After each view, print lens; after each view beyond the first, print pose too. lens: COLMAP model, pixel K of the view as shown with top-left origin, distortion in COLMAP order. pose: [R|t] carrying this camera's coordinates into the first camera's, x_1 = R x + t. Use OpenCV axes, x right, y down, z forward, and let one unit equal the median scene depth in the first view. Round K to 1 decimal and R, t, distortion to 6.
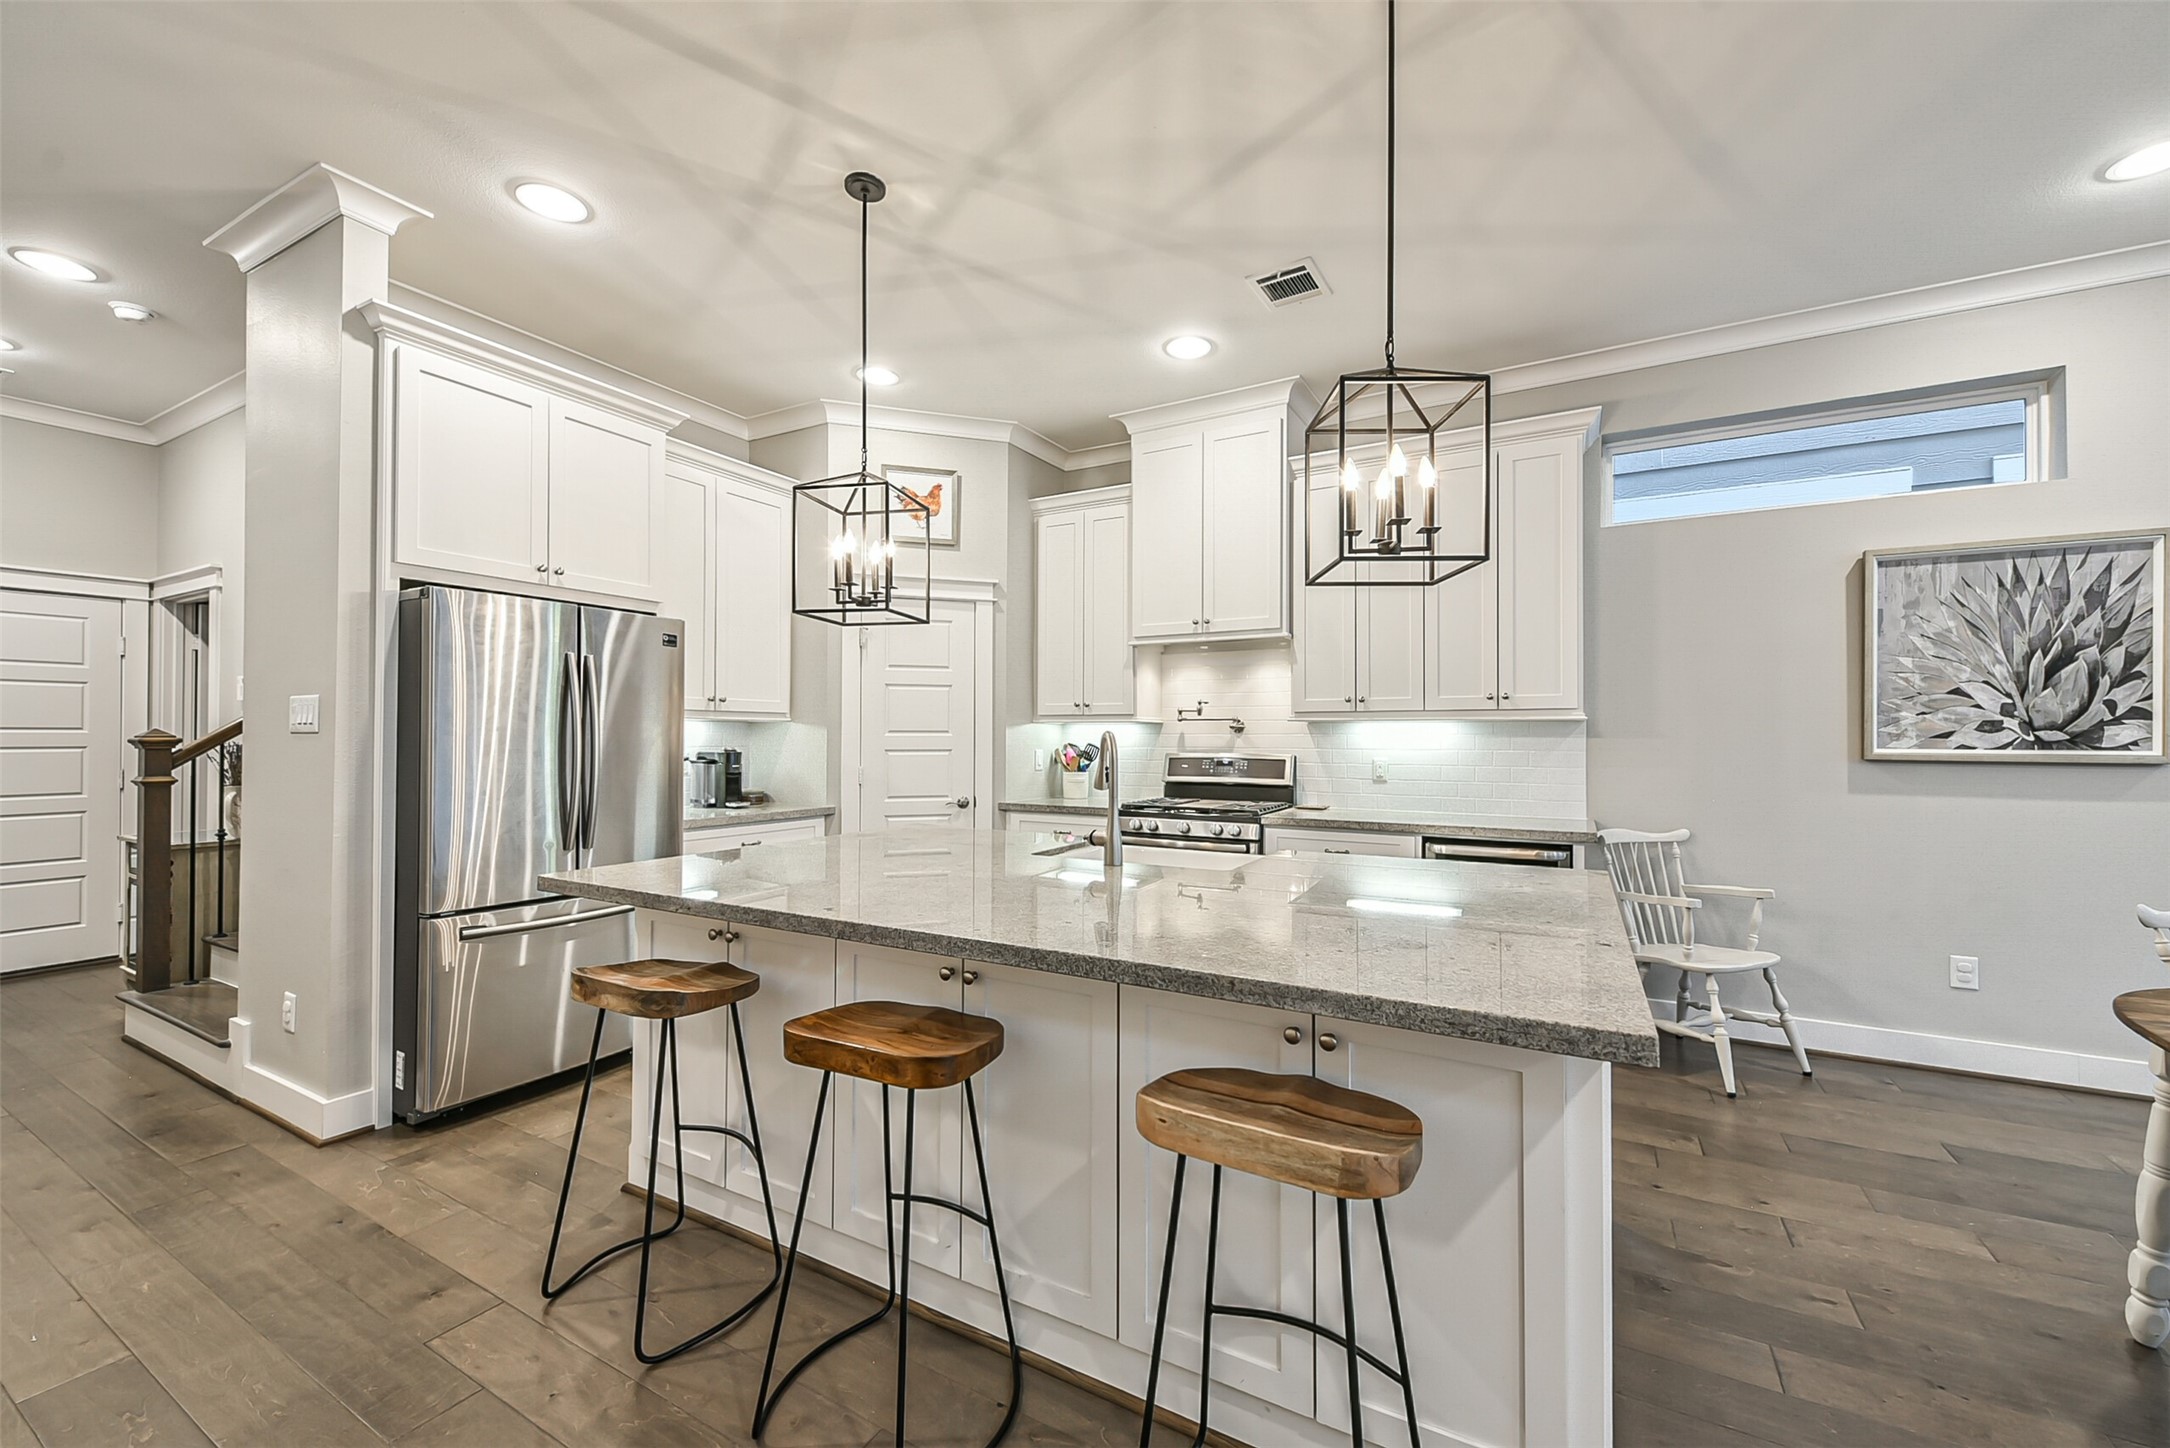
lens RADIAL K [[848.9, 0, 1094.3], [0, 848.9, 733.1], [0, 0, 1]] dist [0.026525, -0.008523]
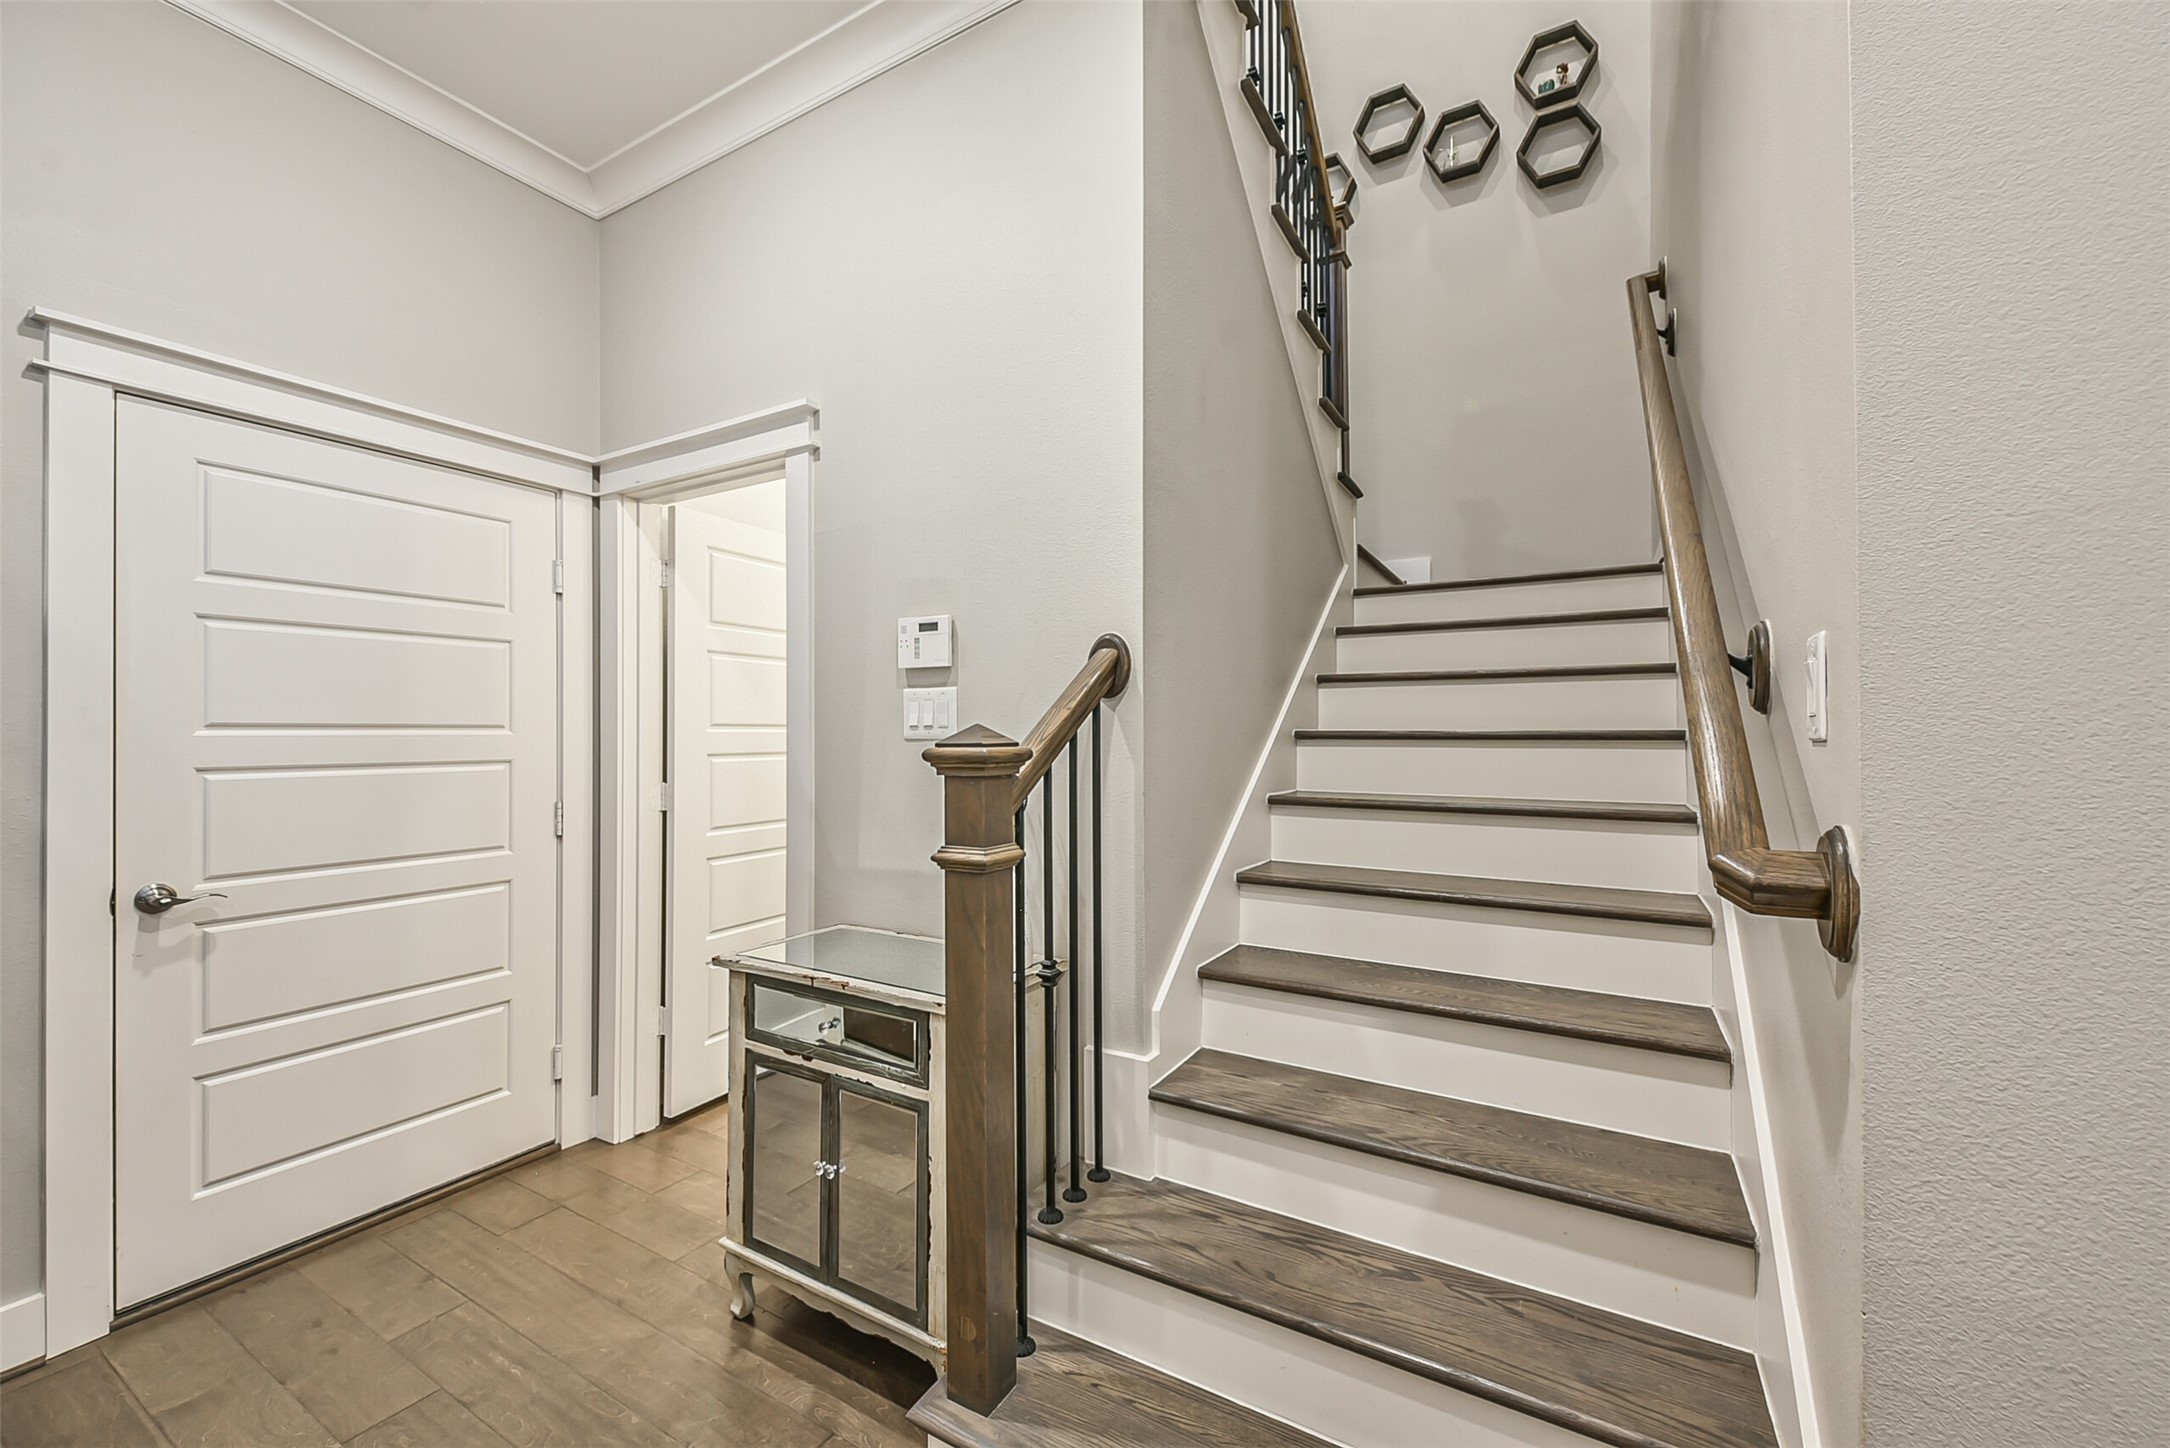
lens RADIAL K [[848.9, 0, 1094.3], [0, 848.9, 733.1], [0, 0, 1]] dist [0.026525, -0.008523]
pose [[0.999905, 0.000044, -0.013762, -1.134322], [-0.000020, 0.999998, 0.001773, -0.002313], [0.013762, -0.001772, 0.999904, 0.673682]]
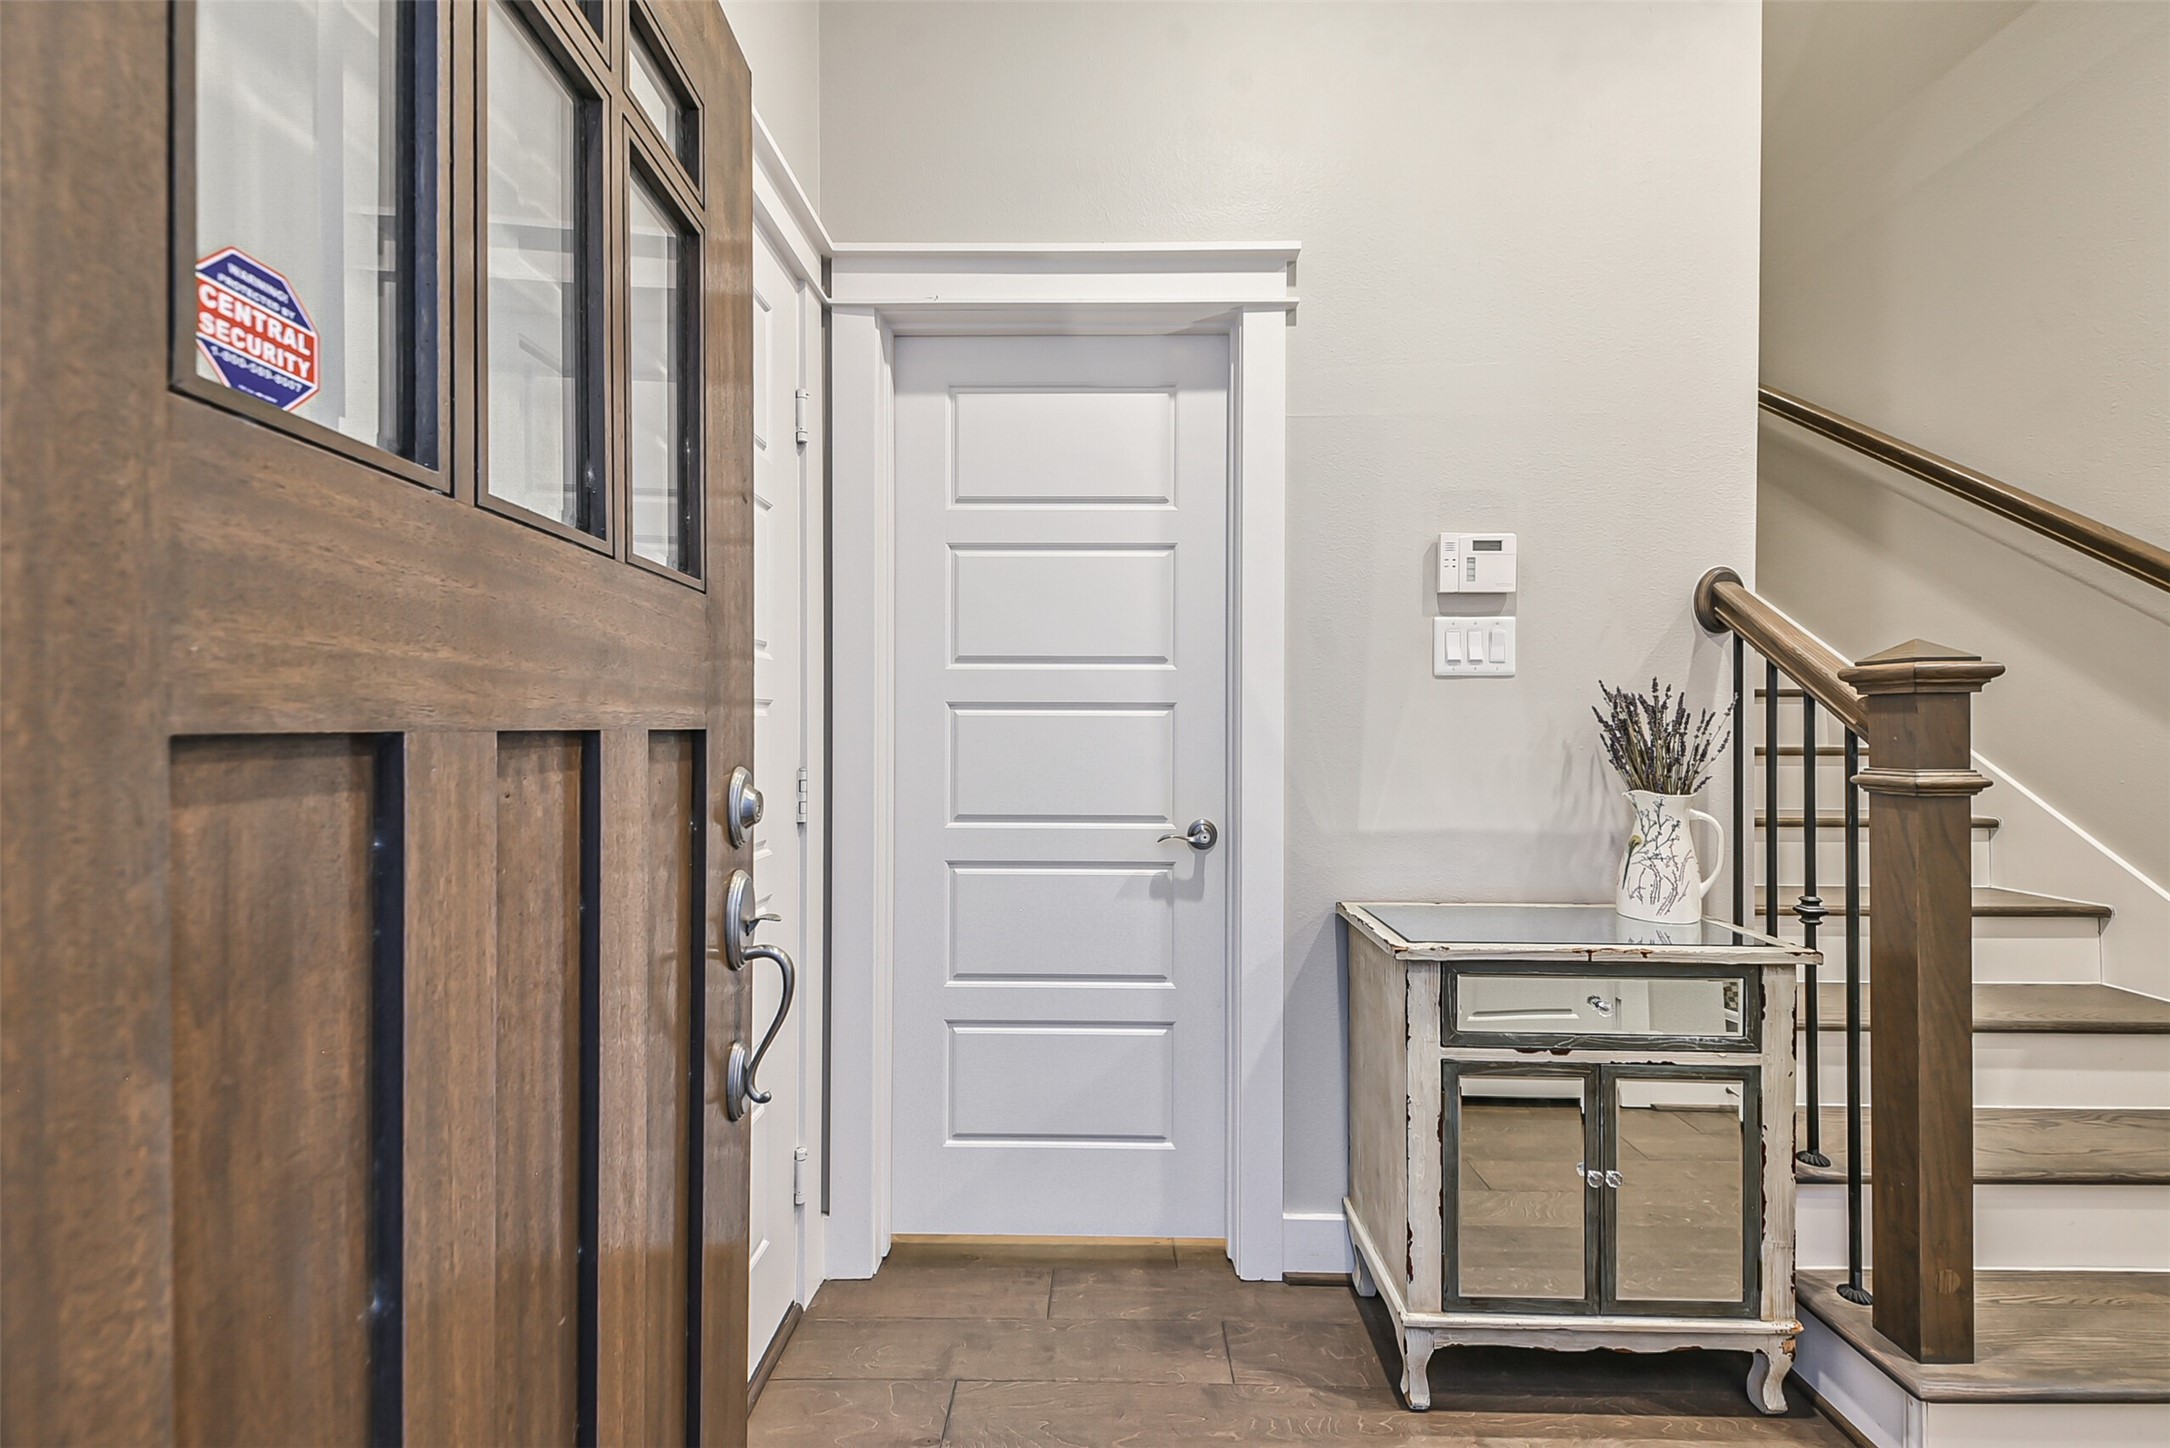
lens RADIAL K [[848.9, 0, 1094.3], [0, 848.9, 733.1], [0, 0, 1]] dist [0.026525, -0.008523]
pose [[0.873760, -0.002077, 0.486353, -1.724993], [-0.002243, 0.999963, 0.008299, 0.034887], [-0.486353, -0.008342, 0.873723, 0.931650]]
